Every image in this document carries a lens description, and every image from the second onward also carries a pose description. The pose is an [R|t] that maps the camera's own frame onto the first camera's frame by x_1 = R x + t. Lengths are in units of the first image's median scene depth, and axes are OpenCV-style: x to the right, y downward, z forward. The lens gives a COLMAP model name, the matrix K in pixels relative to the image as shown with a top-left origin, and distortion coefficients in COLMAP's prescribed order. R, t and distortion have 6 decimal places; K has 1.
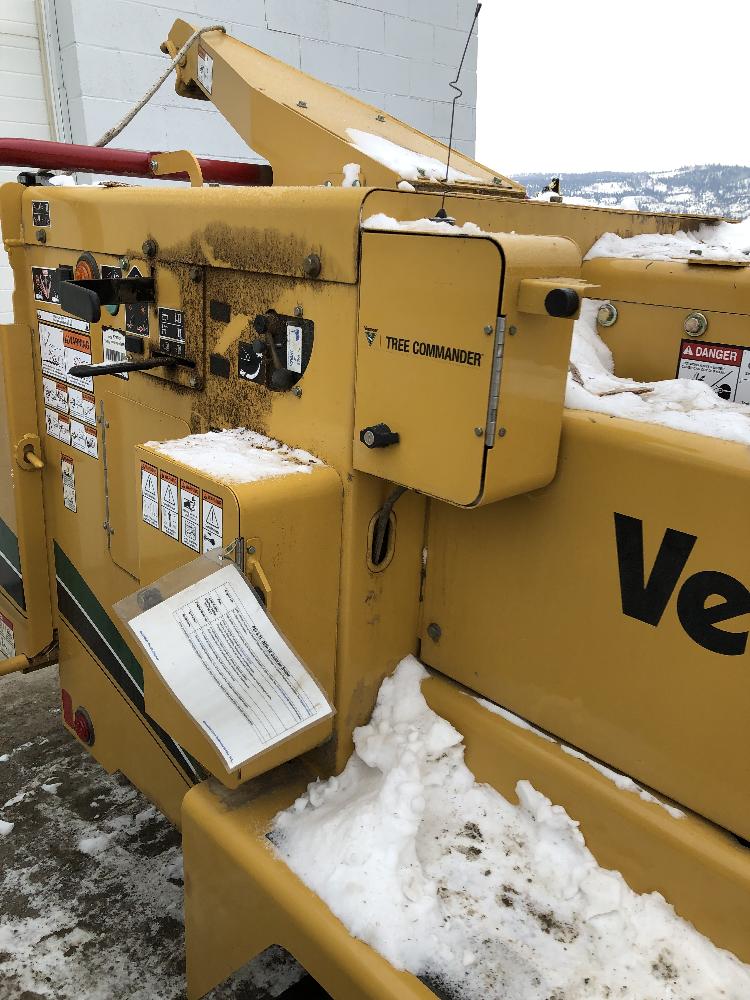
lens RADIAL K [[819.3, 0, 375.0], [0, 819.3, 500.0], [0, 0, 1]] dist [-0.003747, -0.011516]
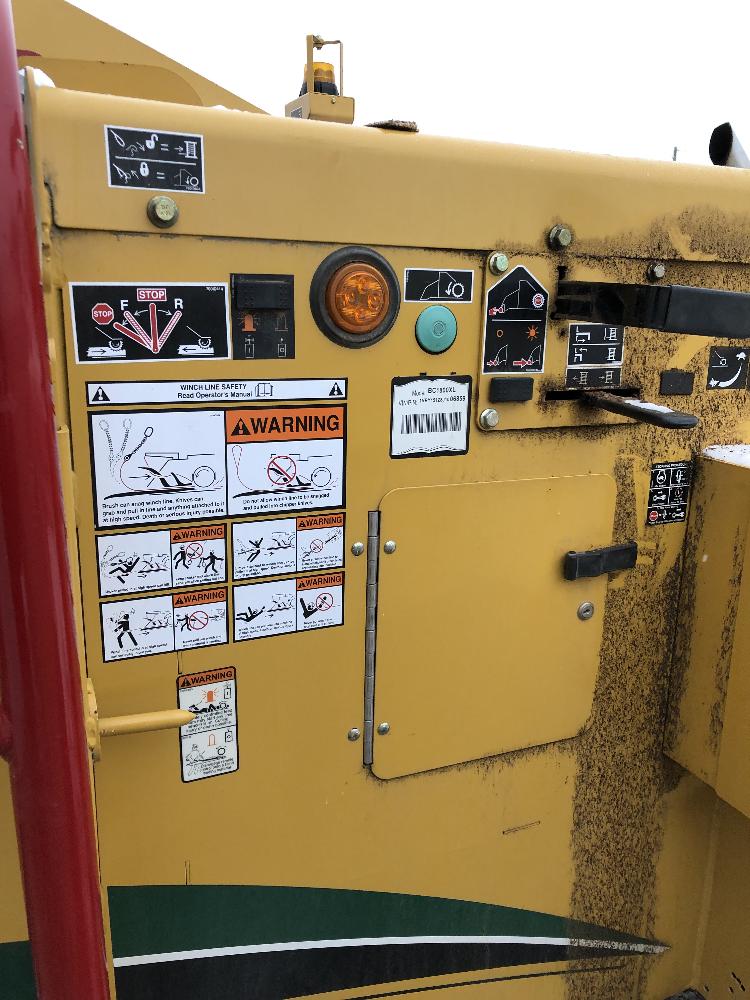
lens RADIAL K [[819.3, 0, 375.0], [0, 819.3, 500.0], [0, 0, 1]] dist [-0.003747, -0.011516]
pose [[0.299476, -0.273301, 0.914123, -1.001252], [0.292472, 0.938267, 0.184703, -0.278248], [-0.908171, 0.212041, 0.360922, 0.956298]]
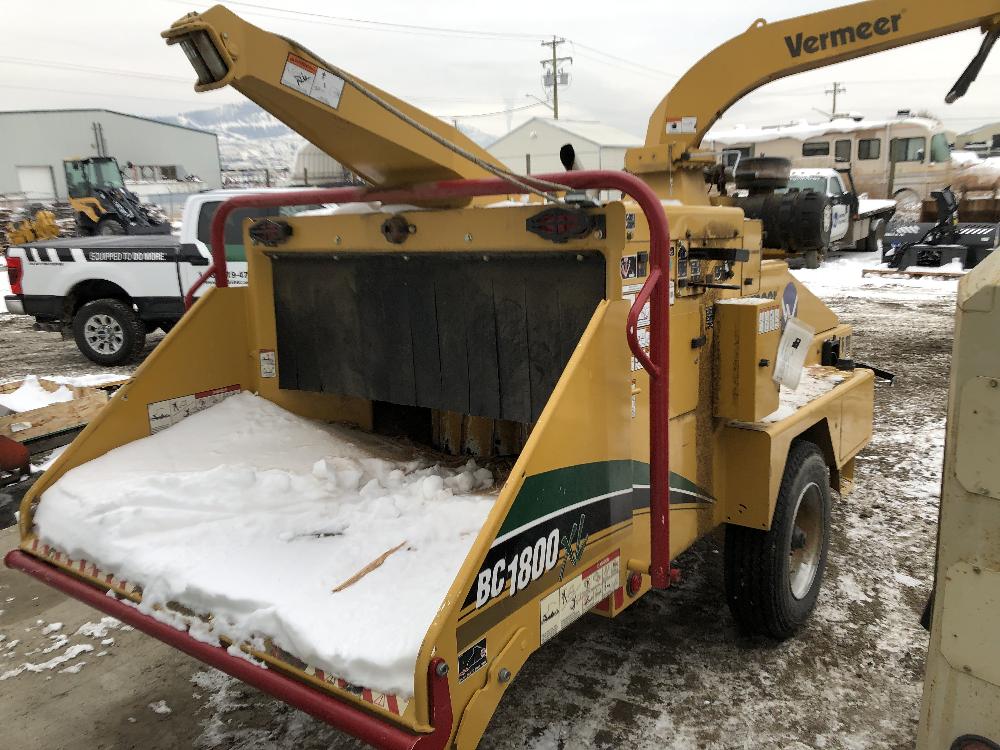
lens RADIAL K [[819.3, 0, 500.0], [0, 819.3, 375.0], [0, 0, 1]] dist [-0.003747, -0.011516]
pose [[-0.188941, -0.212973, 0.958615, -2.286706], [0.319510, 0.909747, 0.265091, -0.696208], [-0.928555, 0.356374, -0.103842, 1.814674]]
